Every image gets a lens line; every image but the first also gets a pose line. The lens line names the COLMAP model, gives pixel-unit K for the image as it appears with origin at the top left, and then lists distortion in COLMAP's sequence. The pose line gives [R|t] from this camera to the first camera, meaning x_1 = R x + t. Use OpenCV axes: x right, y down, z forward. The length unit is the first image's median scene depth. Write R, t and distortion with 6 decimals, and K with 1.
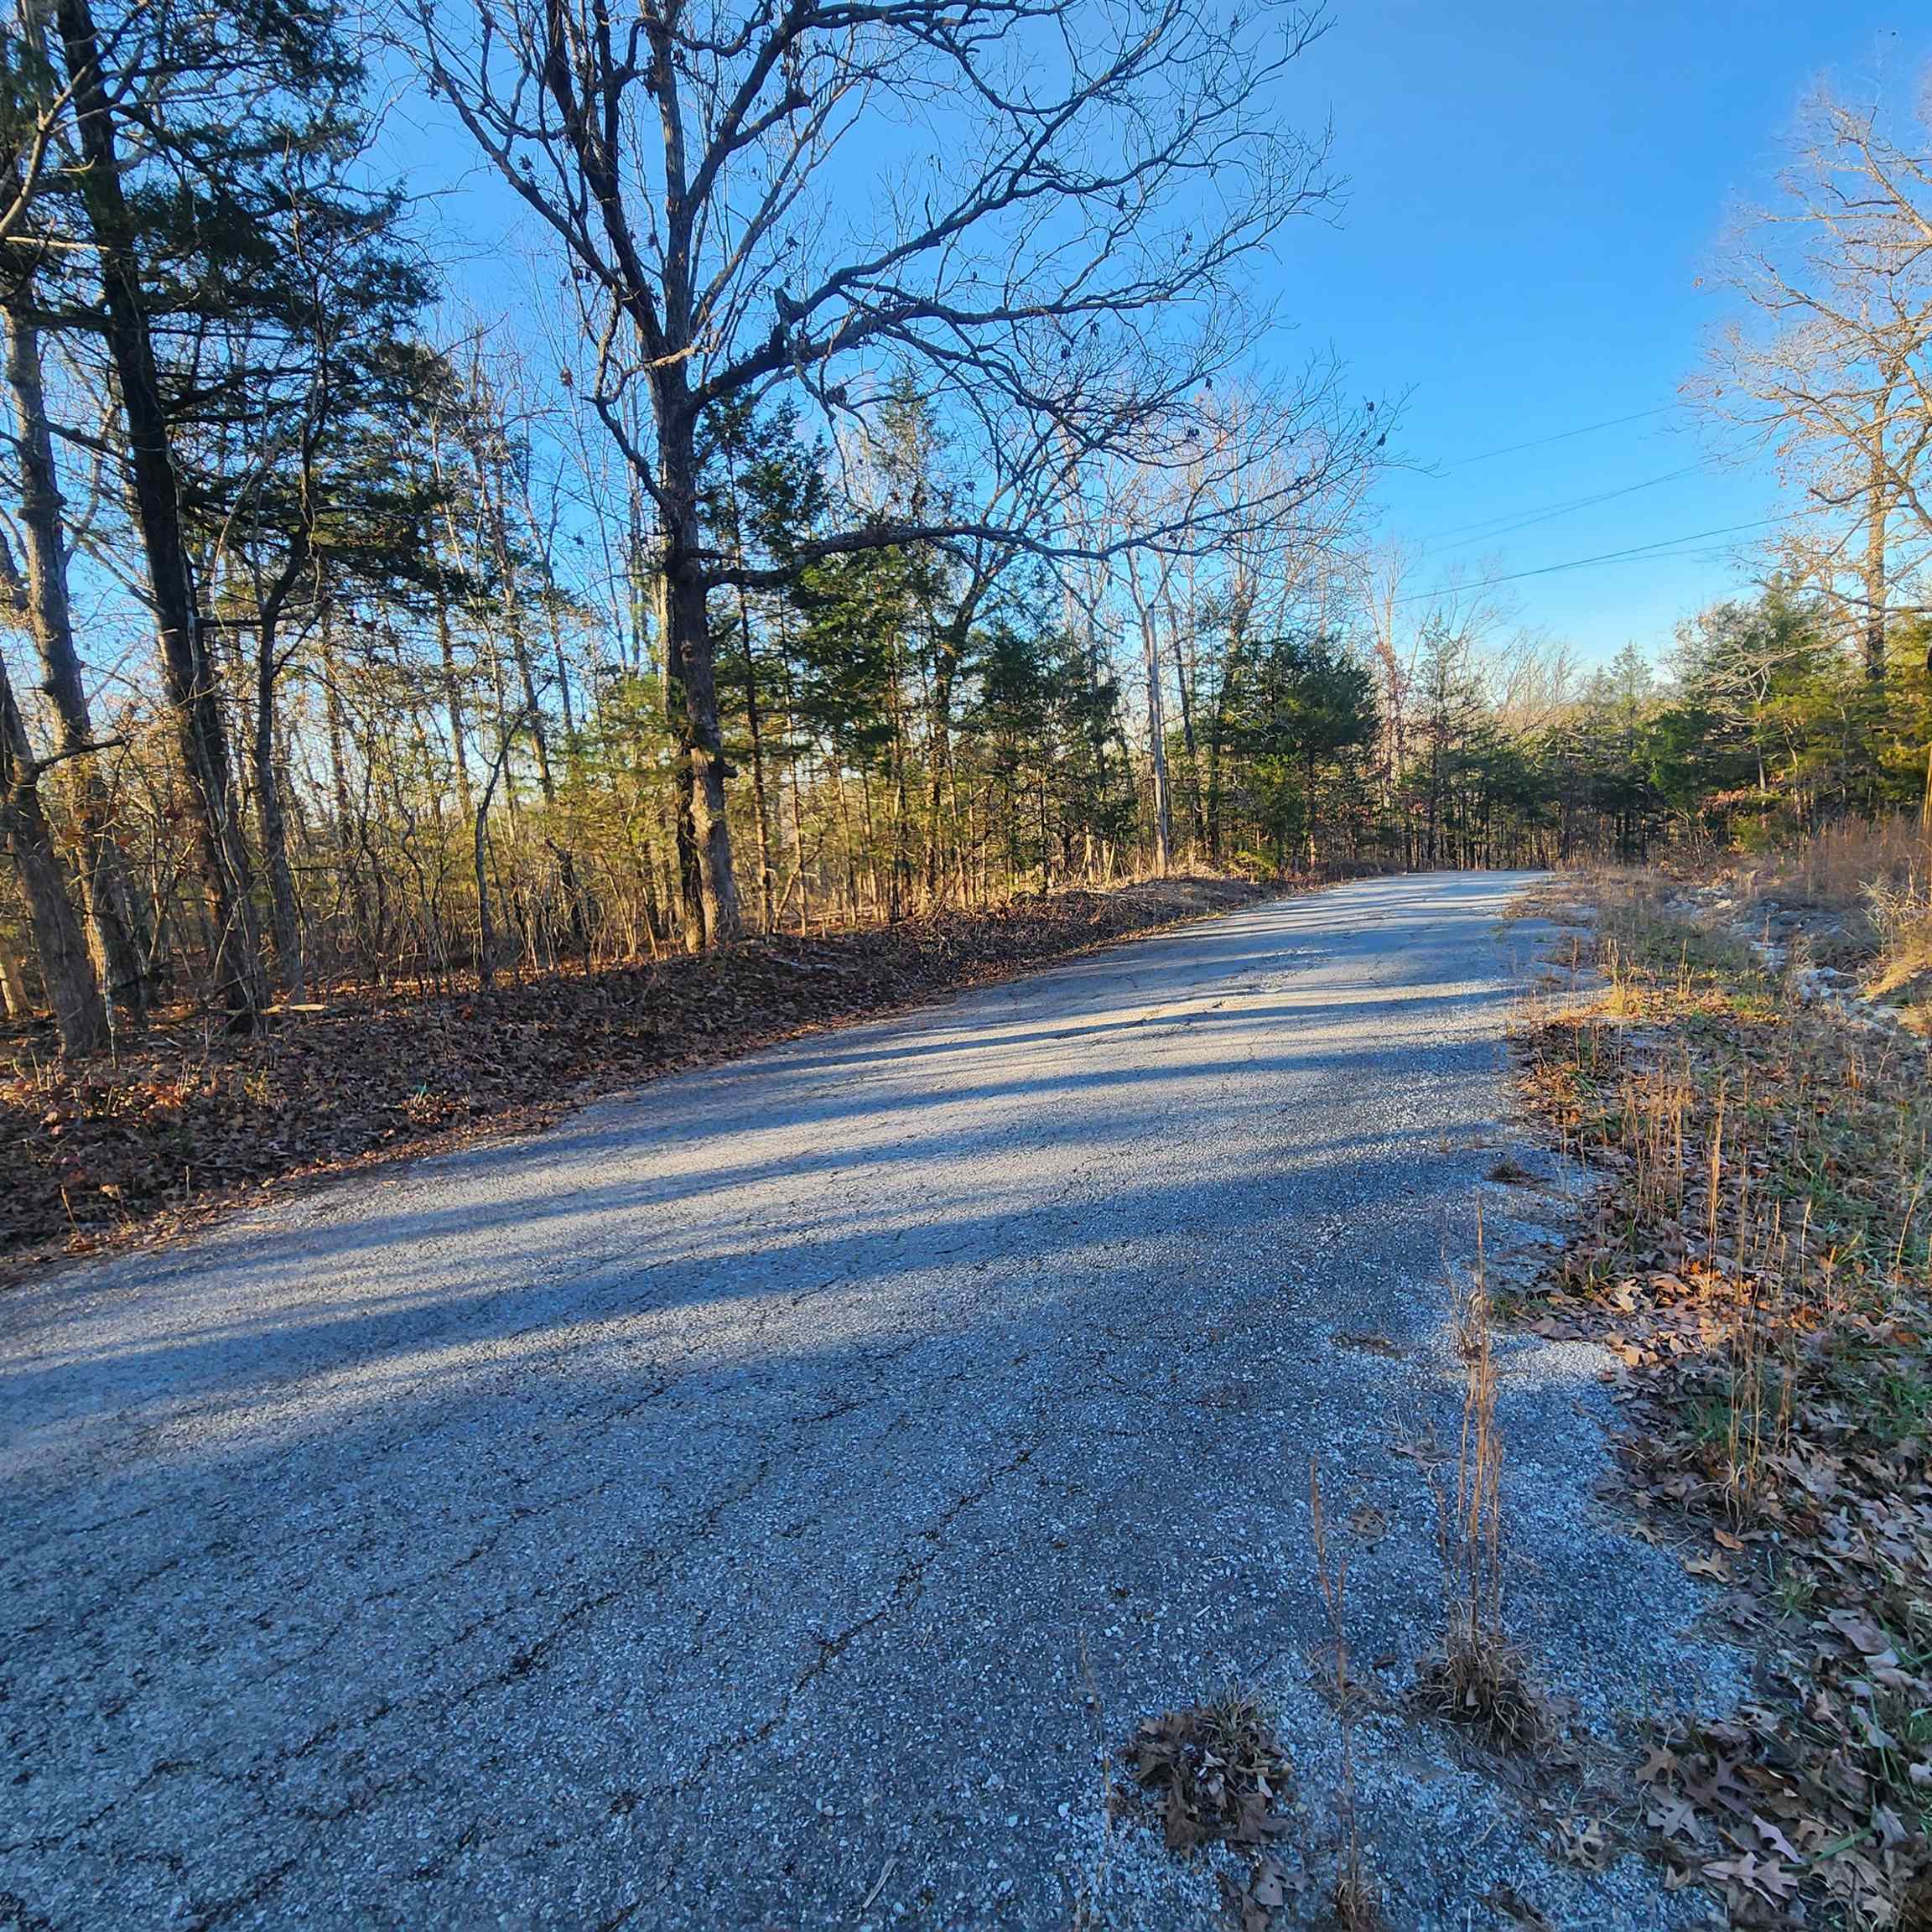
lens RADIAL K [[1058.9, 0, 964.1], [0, 1058.9, 967.5], [0, 0, 1]] dist [0.004765, -0.003353]
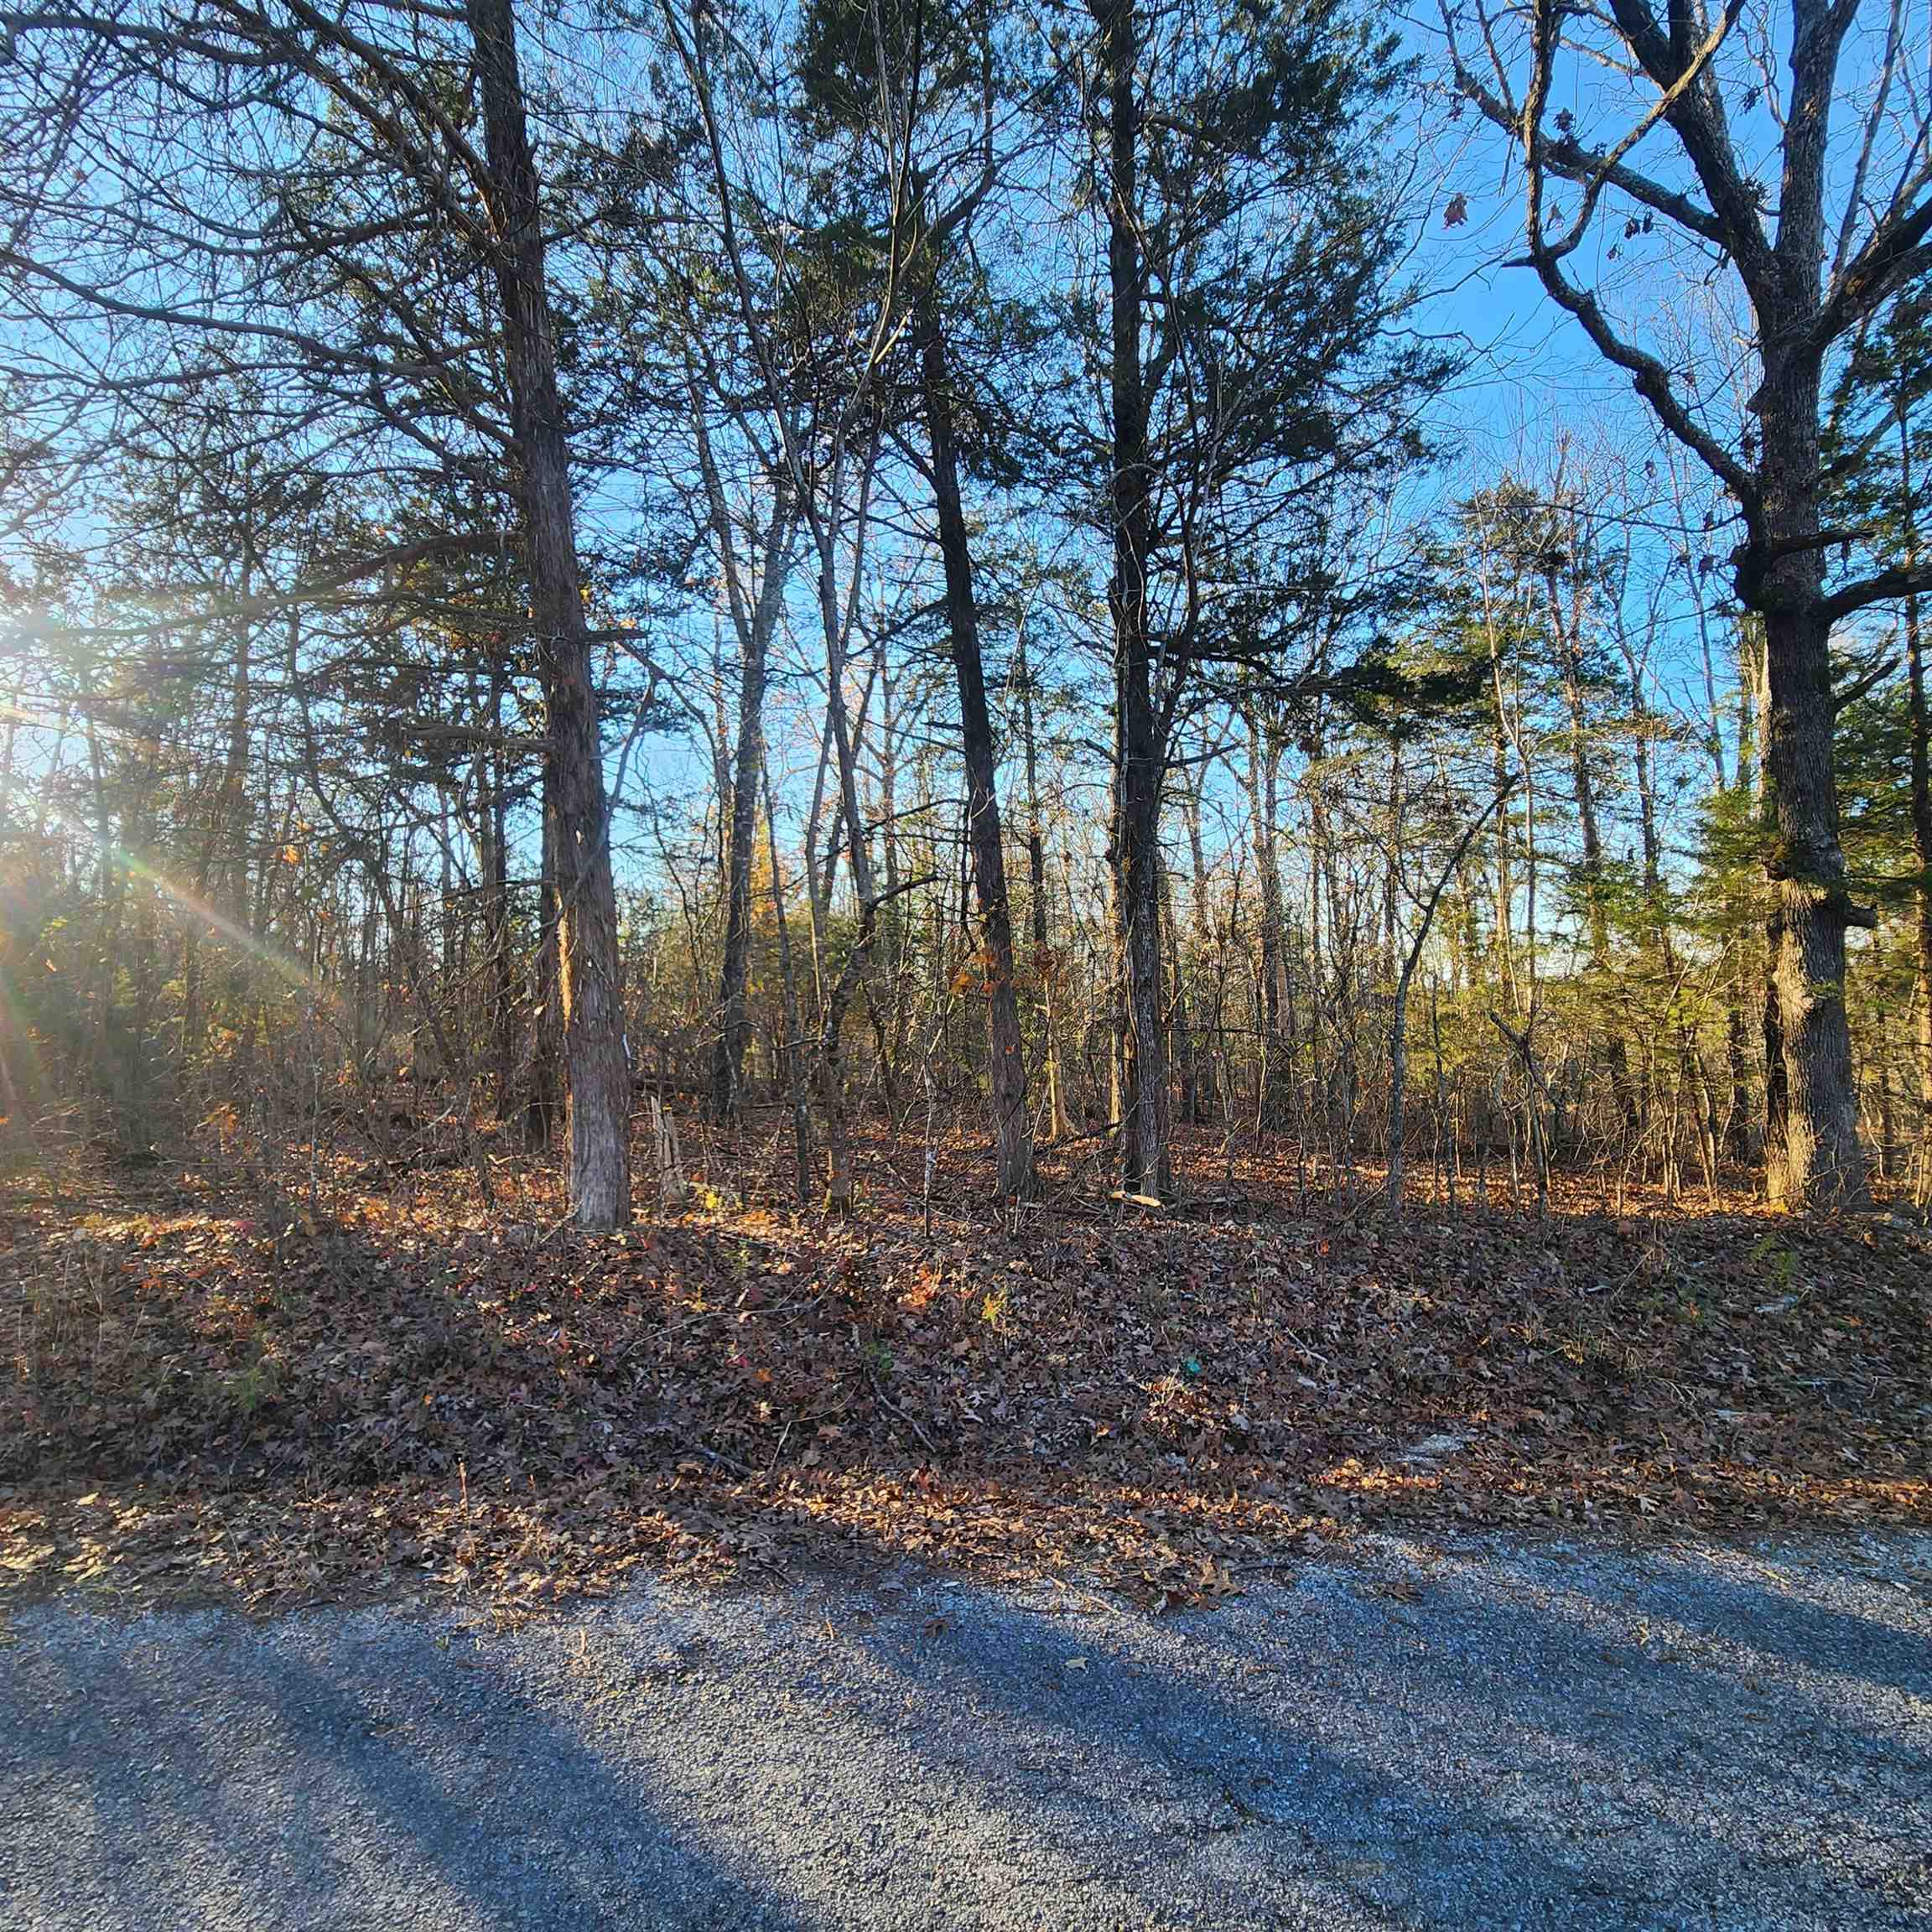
lens RADIAL K [[1058.9, 0, 960.6], [0, 1058.9, 963.3], [0, 0, 1]] dist [0.004765, -0.003353]
pose [[0.576179, 0.019335, -0.817095, -0.029146], [-0.147700, 0.985724, -0.080827, -0.039558], [0.803867, 0.167256, 0.570809, 0.276580]]
